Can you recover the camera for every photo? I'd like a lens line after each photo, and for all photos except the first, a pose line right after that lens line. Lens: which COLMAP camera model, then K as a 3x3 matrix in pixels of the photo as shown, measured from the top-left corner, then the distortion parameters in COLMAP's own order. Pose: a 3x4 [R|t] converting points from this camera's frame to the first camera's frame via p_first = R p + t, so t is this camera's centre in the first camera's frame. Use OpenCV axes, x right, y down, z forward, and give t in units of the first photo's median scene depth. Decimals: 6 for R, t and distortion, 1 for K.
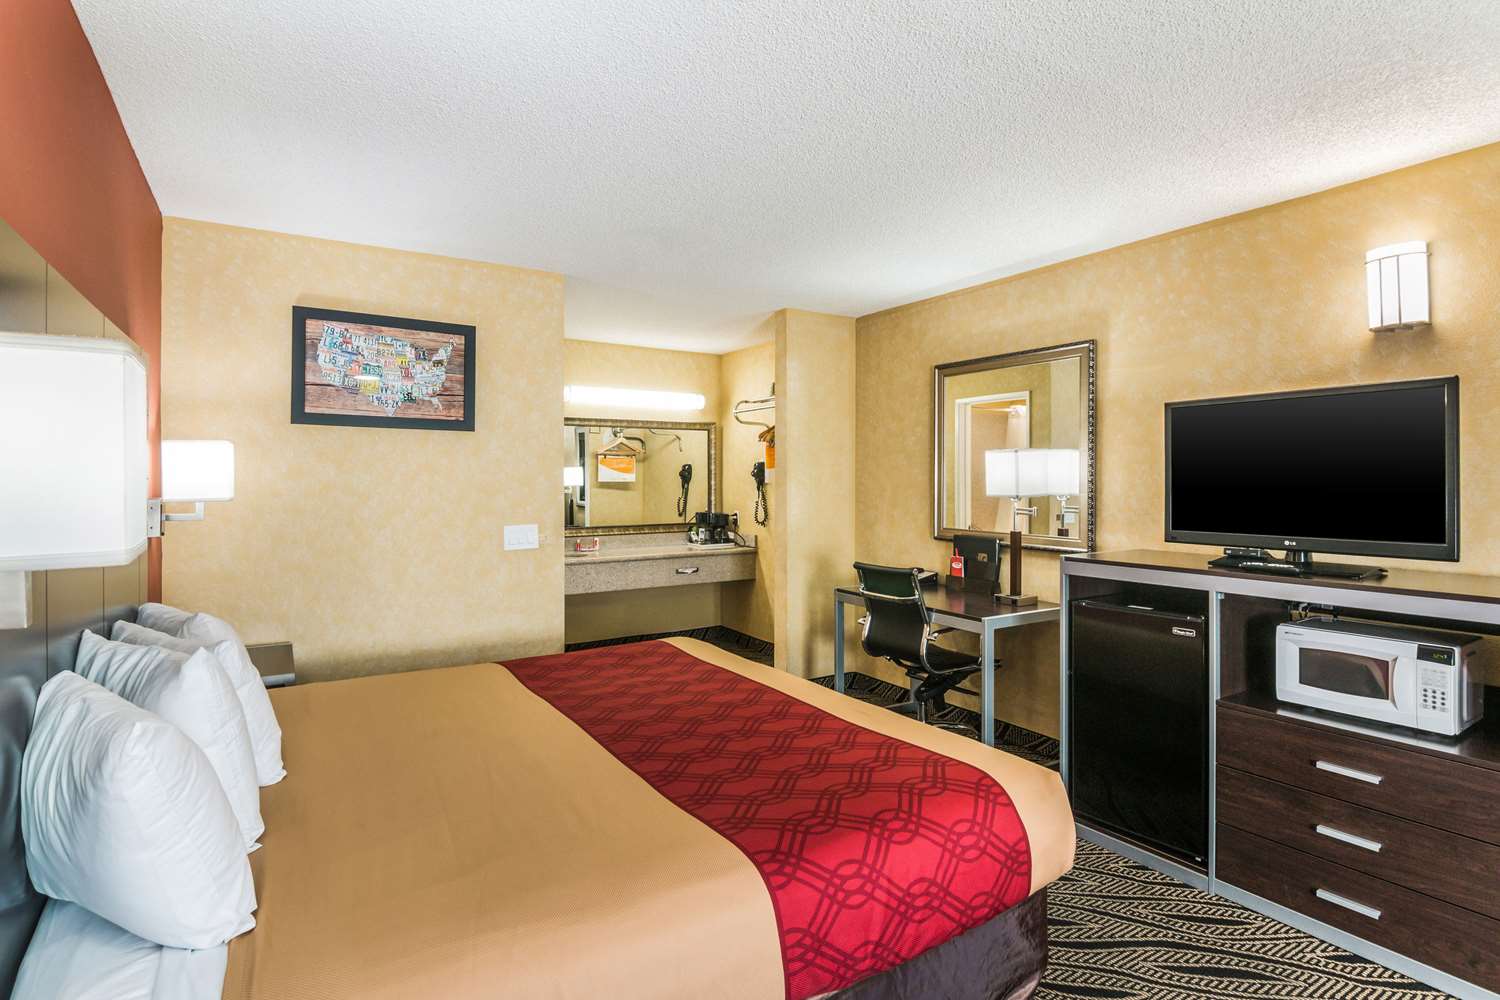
lens RADIAL K [[769.8, 0, 753.7], [0, 769.8, 474.4], [0, 0, 1]] dist [-0.004491, -0.001895]
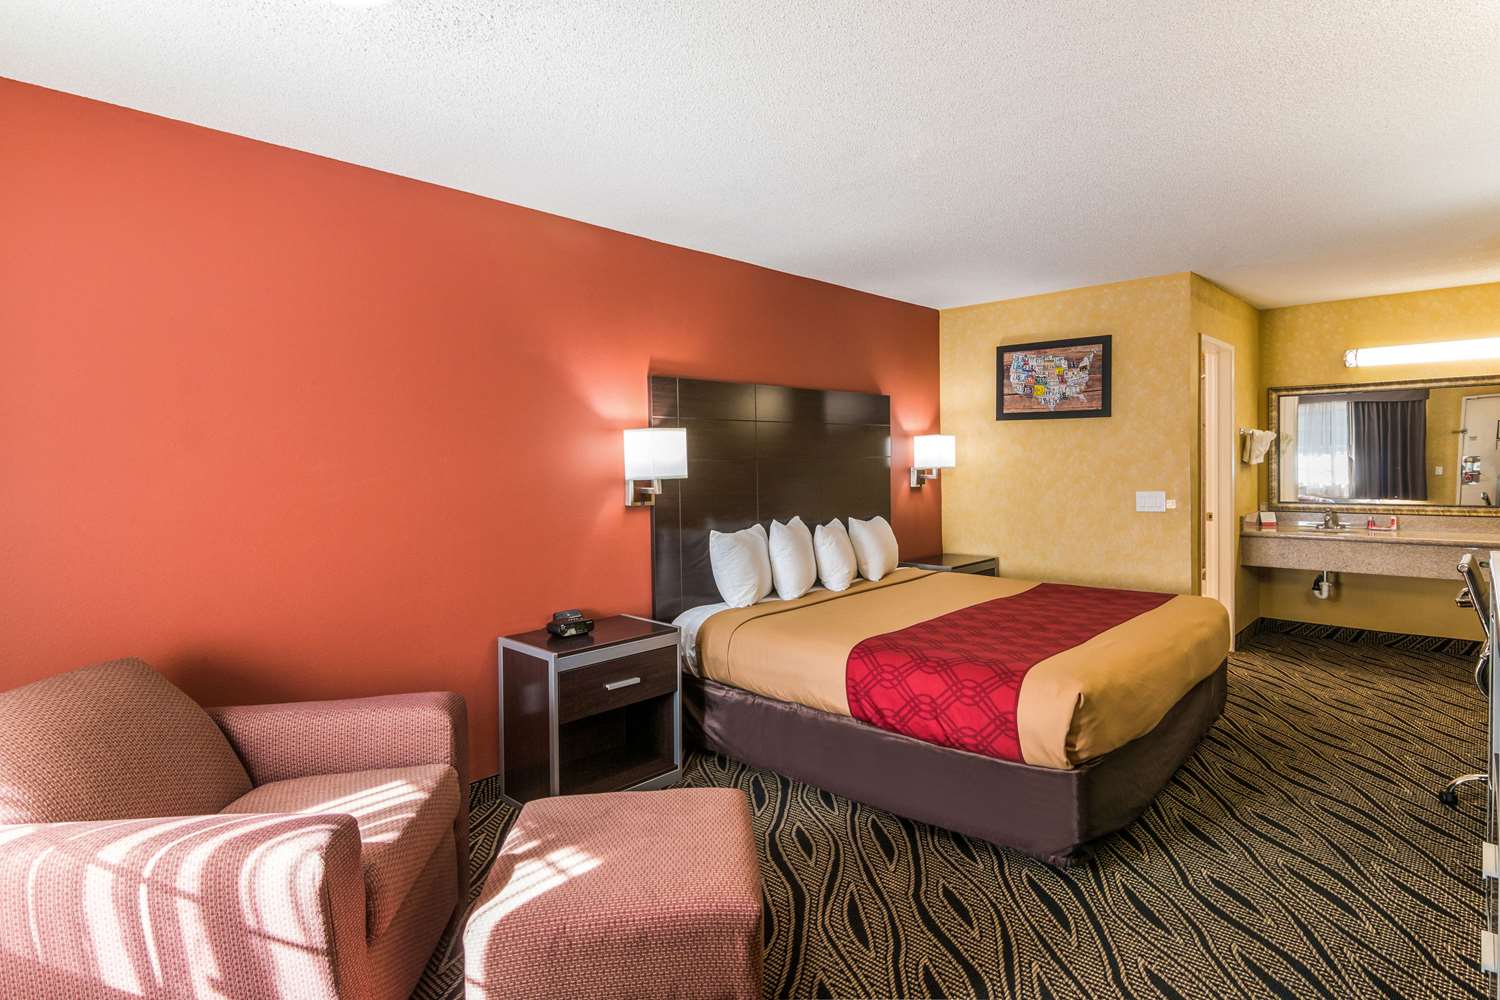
lens RADIAL K [[769.8, 0, 753.7], [0, 769.8, 474.4], [0, 0, 1]] dist [-0.004491, -0.001895]
pose [[0.244738, 0.014833, -0.969476, 0.768303], [0.017966, 0.999642, 0.019829, 0.004250], [0.969423, -0.022270, 0.244384, 0.106812]]
